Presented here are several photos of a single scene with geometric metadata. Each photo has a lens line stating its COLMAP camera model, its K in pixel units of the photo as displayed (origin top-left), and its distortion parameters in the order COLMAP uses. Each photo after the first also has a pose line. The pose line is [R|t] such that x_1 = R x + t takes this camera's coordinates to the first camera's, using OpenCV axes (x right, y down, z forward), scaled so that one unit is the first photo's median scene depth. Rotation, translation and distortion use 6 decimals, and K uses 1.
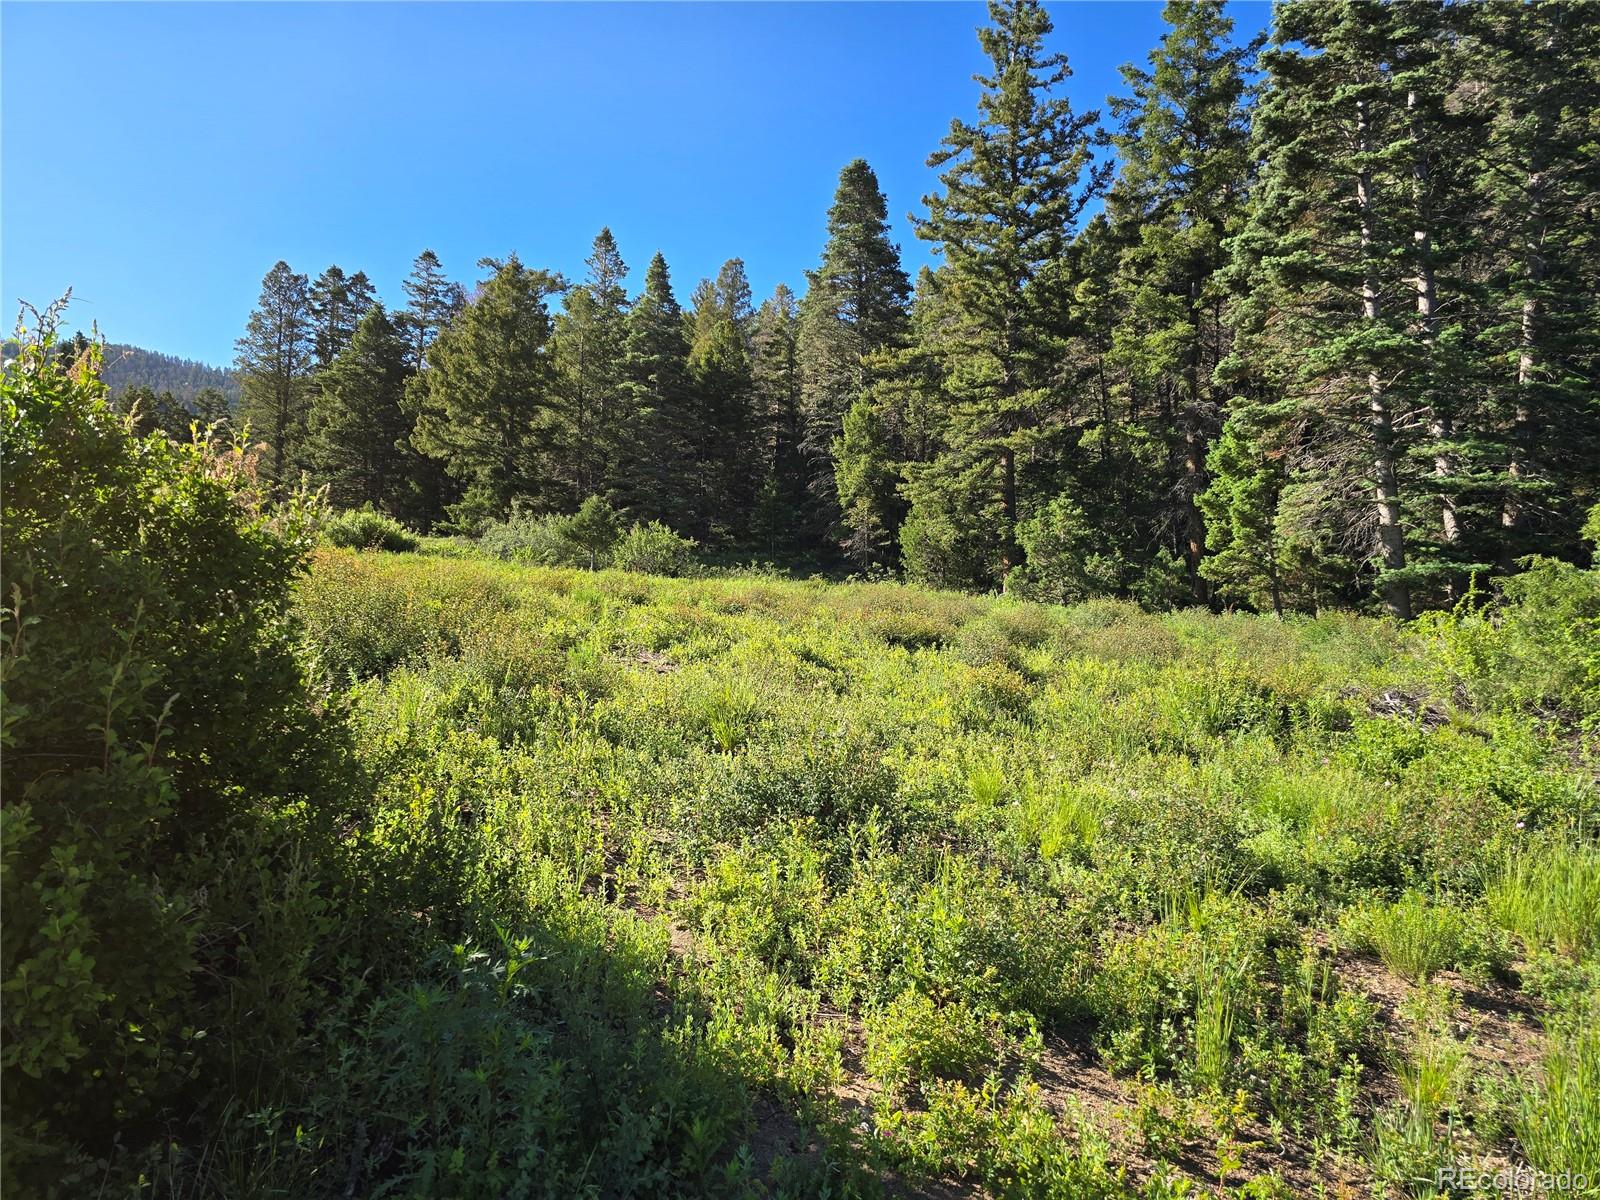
lens RADIAL K [[1067.5, 0, 792.8], [0, 1067.5, 596.6], [0, 0, 1]] dist [0.057818, -0.053136]
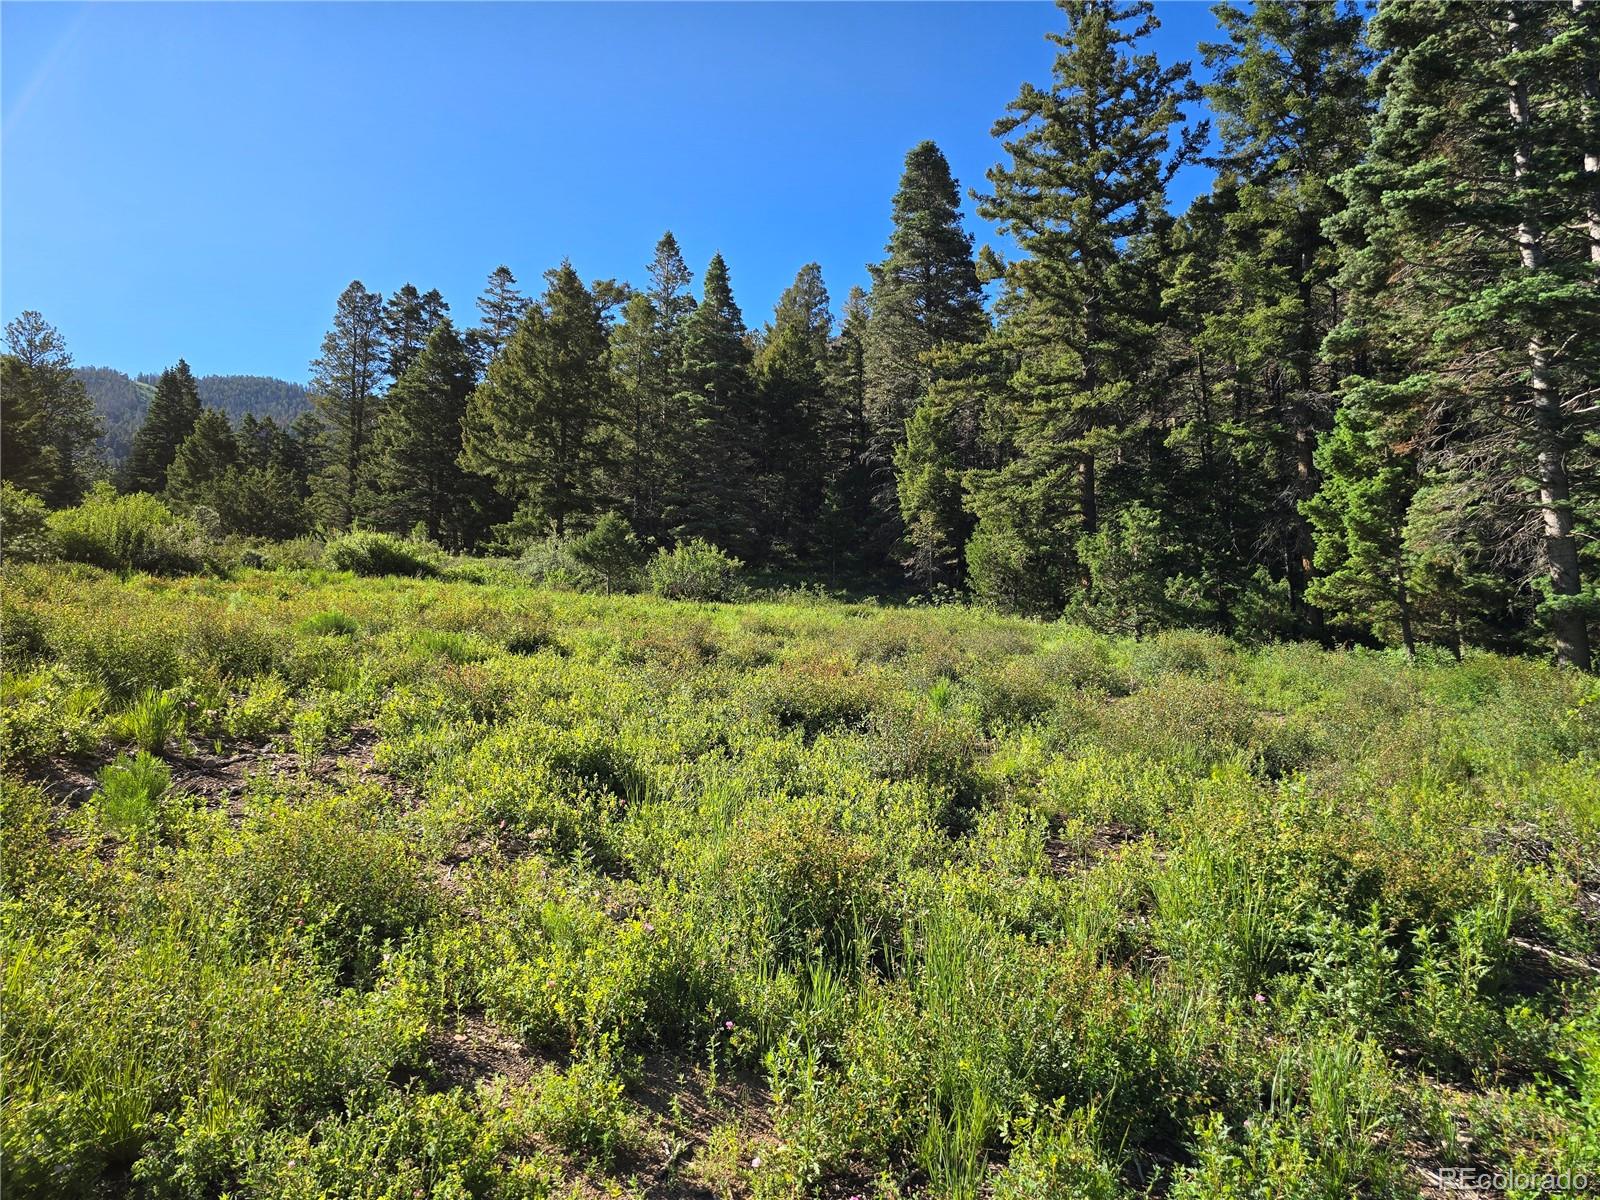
lens RADIAL K [[1067.5, 0, 806.6], [0, 1067.5, 603.2], [0, 0, 1]] dist [0.057818, -0.053136]
pose [[0.996016, -0.003754, -0.089096, 0.051077], [0.002892, 0.999948, -0.009808, -0.007525], [0.089128, 0.009511, 0.995975, 0.107789]]
